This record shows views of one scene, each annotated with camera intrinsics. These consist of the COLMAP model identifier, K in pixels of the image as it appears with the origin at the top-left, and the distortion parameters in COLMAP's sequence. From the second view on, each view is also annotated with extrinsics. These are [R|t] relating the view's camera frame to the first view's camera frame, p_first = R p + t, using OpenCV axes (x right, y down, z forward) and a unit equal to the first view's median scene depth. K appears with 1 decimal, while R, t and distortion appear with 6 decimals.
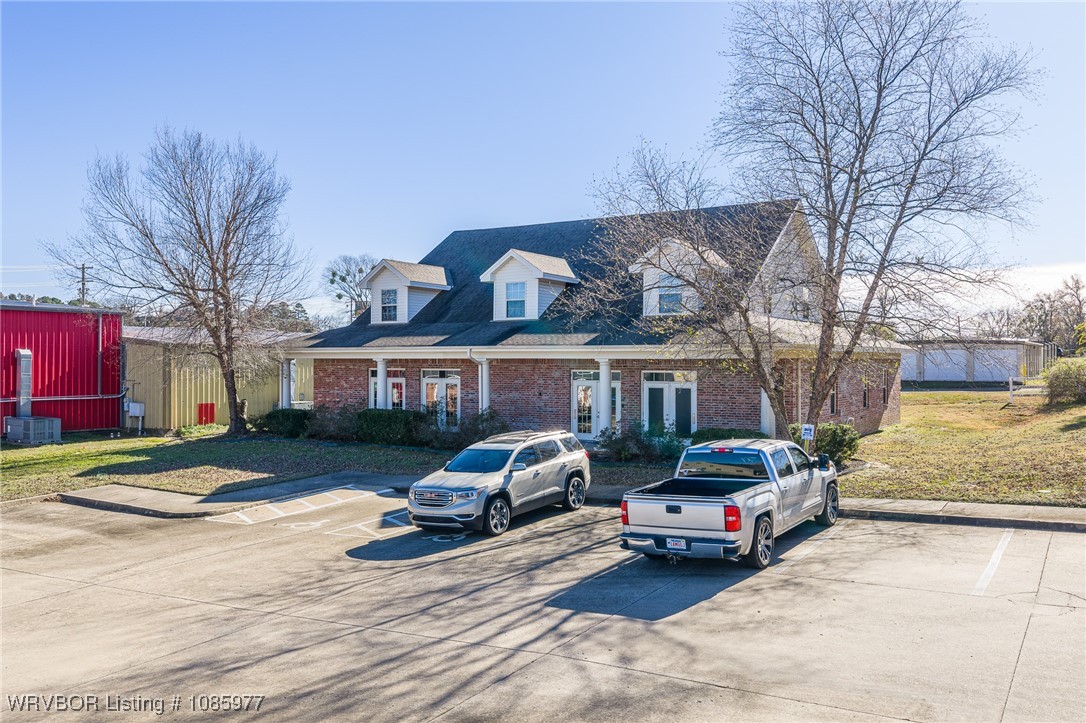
lens RADIAL K [[901.5, 0, 546.3], [0, 901.5, 360.7], [0, 0, 1]] dist [0.018134, -0.027537]
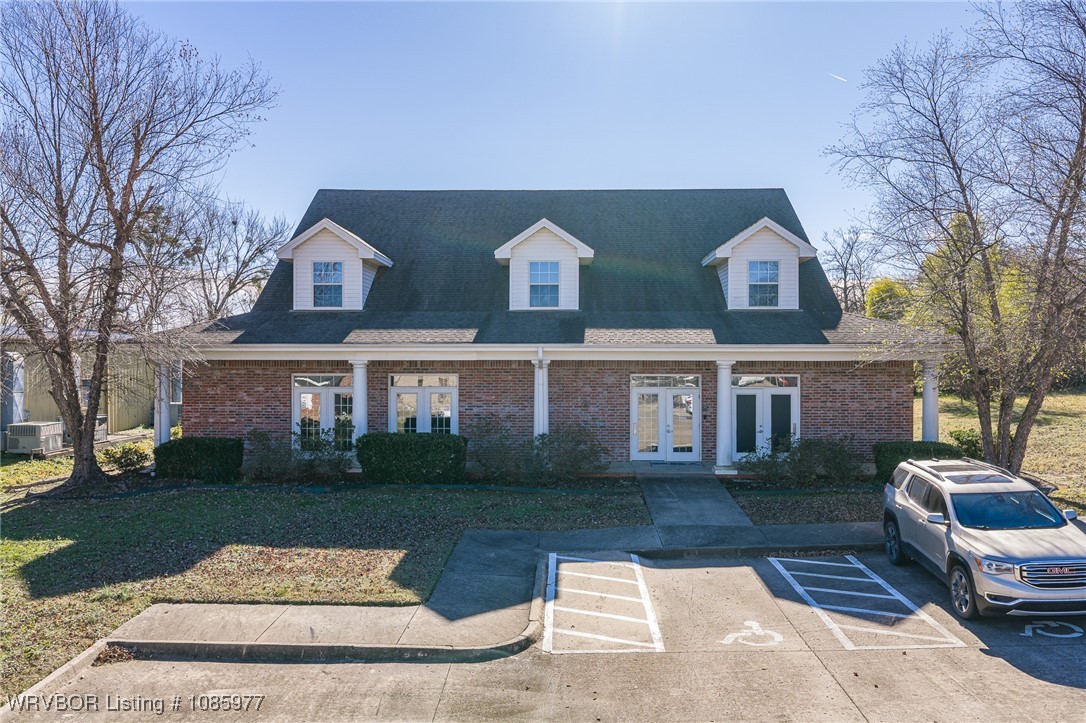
lens RADIAL K [[901.5, 0, 547.8], [0, 901.5, 365.4], [0, 0, 1]] dist [0.018134, -0.027537]
pose [[0.856299, -0.005475, 0.516452, -0.463931], [0.000569, 0.999953, 0.009657, -0.005466], [-0.516481, -0.007976, 0.856262, 0.362266]]
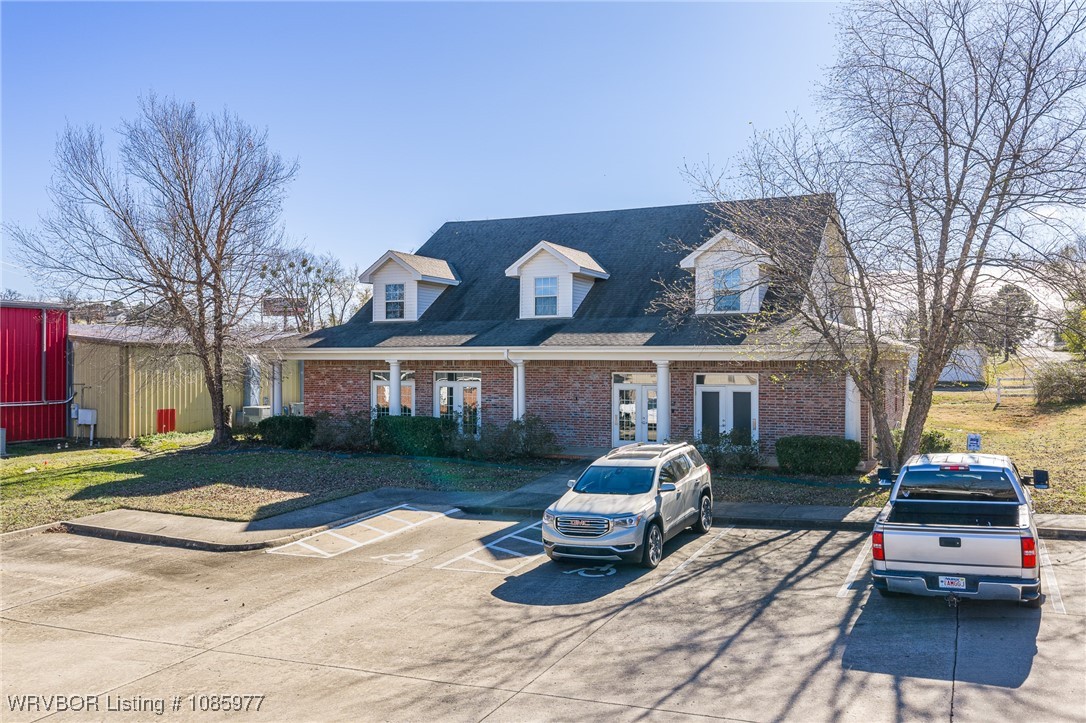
lens RADIAL K [[901.5, 0, 545.4], [0, 901.5, 359.9], [0, 0, 1]] dist [0.018134, -0.027537]
pose [[0.993628, -0.000630, 0.112711, -0.149012], [0.000626, 1.000000, 0.000070, -0.002613], [-0.112711, 0.000001, 0.993628, 0.092152]]
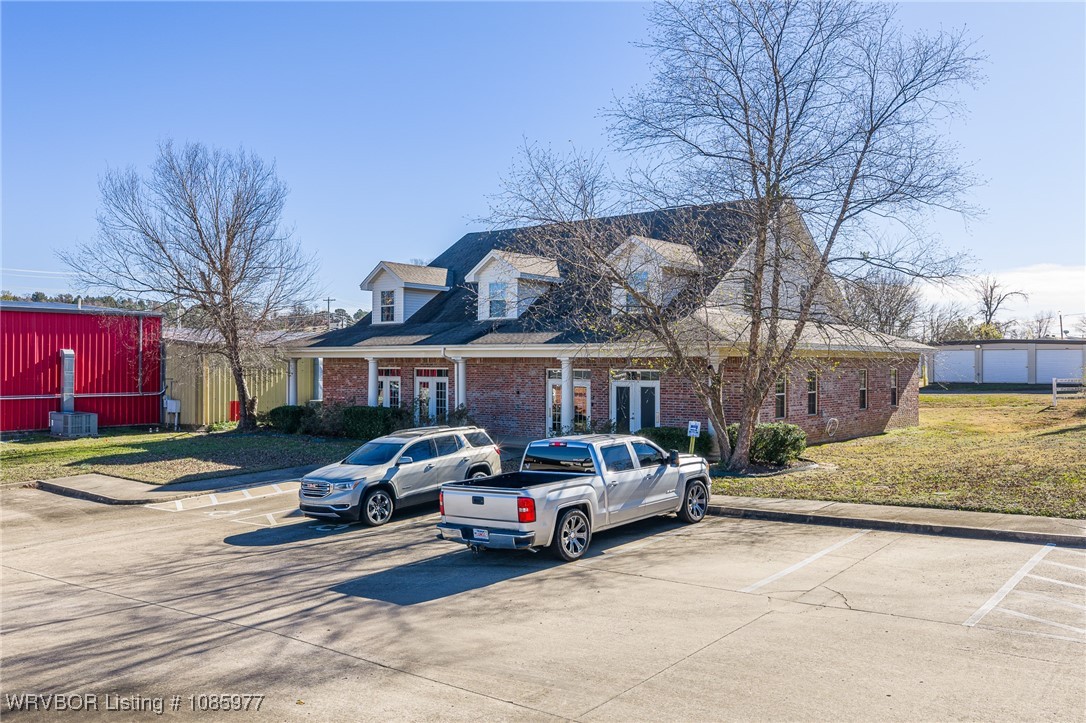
lens RADIAL K [[901.5, 0, 546.4], [0, 901.5, 359.2], [0, 0, 1]] dist [0.018134, -0.027537]
pose [[0.992709, 0.000799, -0.120529, 0.153963], [-0.001386, 0.999988, -0.004783, 0.004656], [0.120524, 0.004915, 0.992698, -0.000973]]
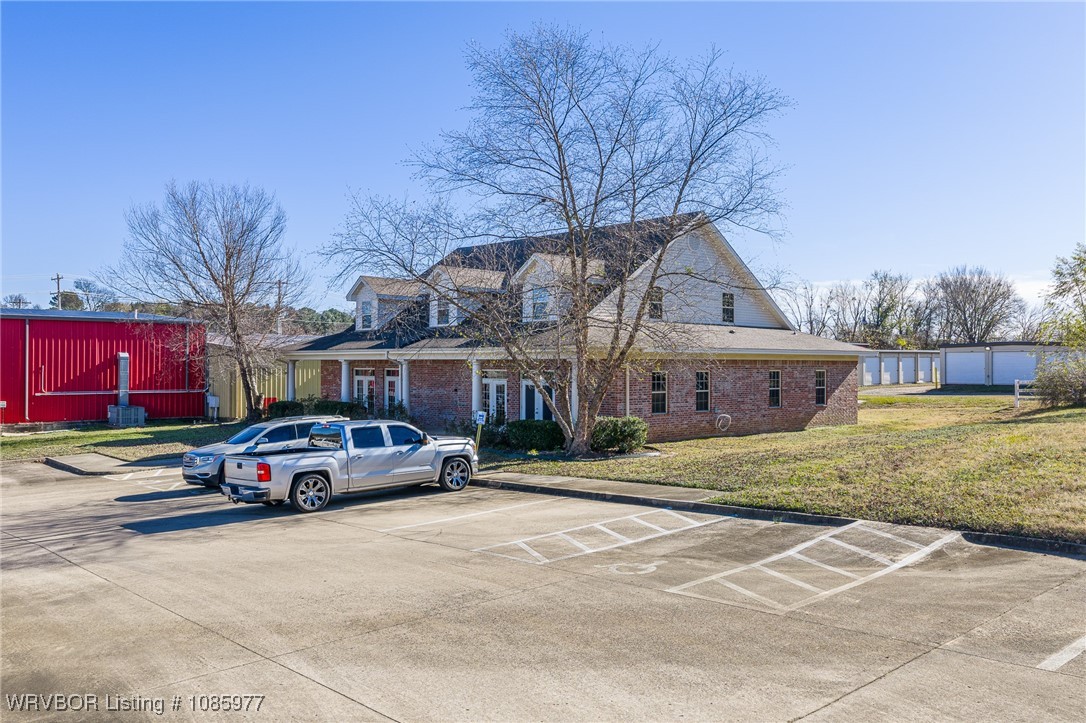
lens RADIAL K [[901.5, 0, 547.7], [0, 901.5, 360.6], [0, 0, 1]] dist [0.018134, -0.027537]
pose [[0.965118, 0.000775, -0.261813, 0.431187], [-0.002201, 0.999984, -0.005153, 0.004944], [0.261805, 0.005549, 0.965105, -0.092697]]
